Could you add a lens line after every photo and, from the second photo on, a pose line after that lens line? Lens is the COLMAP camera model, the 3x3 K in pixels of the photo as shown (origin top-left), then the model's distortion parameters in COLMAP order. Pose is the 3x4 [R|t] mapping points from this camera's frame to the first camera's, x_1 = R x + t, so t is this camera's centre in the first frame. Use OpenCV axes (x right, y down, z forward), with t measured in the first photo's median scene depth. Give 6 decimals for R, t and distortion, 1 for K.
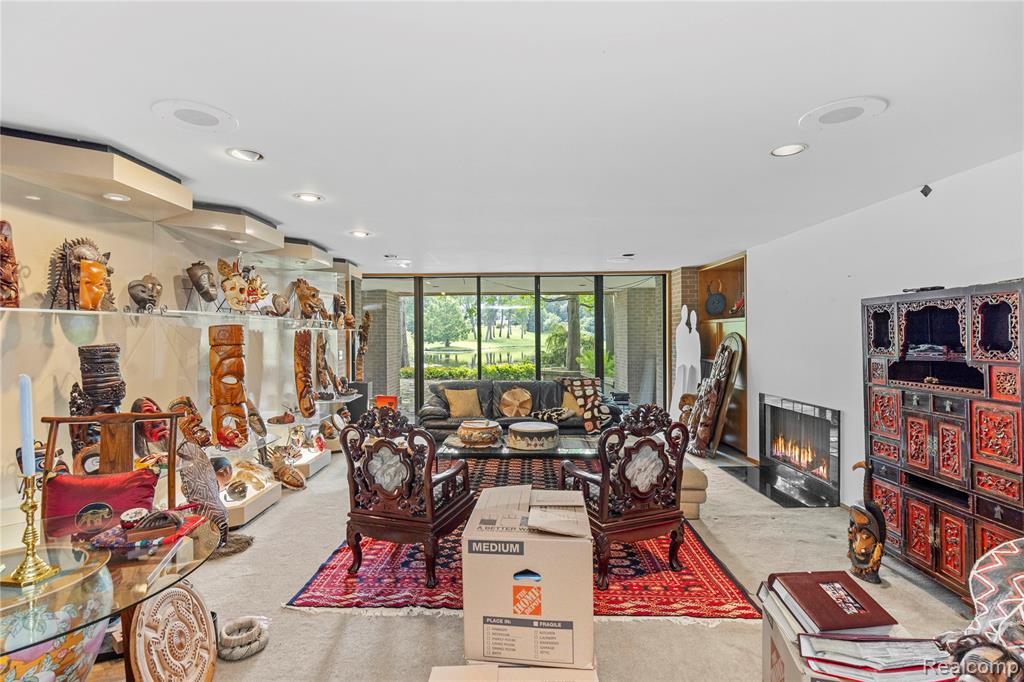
lens RADIAL K [[495.2, 0, 509.8], [0, 495.2, 336.4], [0, 0, 1]] dist [0.000613, -0.000603]
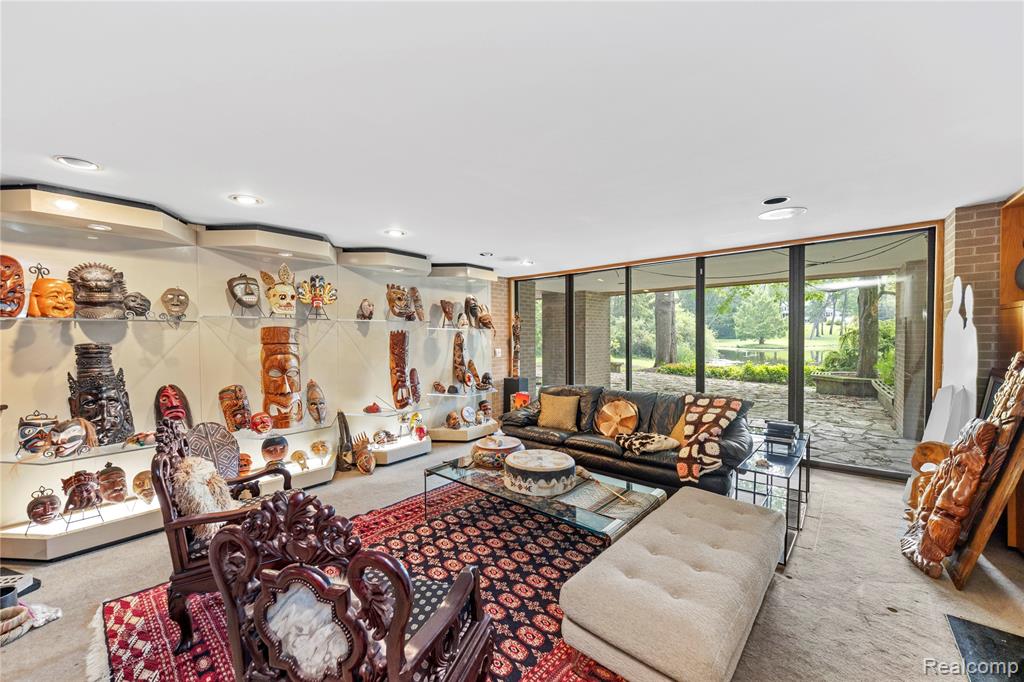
lens RADIAL K [[403.6, 0, 511.4], [0, 403.6, 342.7], [0, 0, 1]] dist [-0.004483, -0.000541]
pose [[0.761986, 0.010633, -0.647506, 0.333224], [0.002649, 0.999806, 0.019536, -0.001583], [0.647588, -0.016602, 0.761810, 0.434128]]
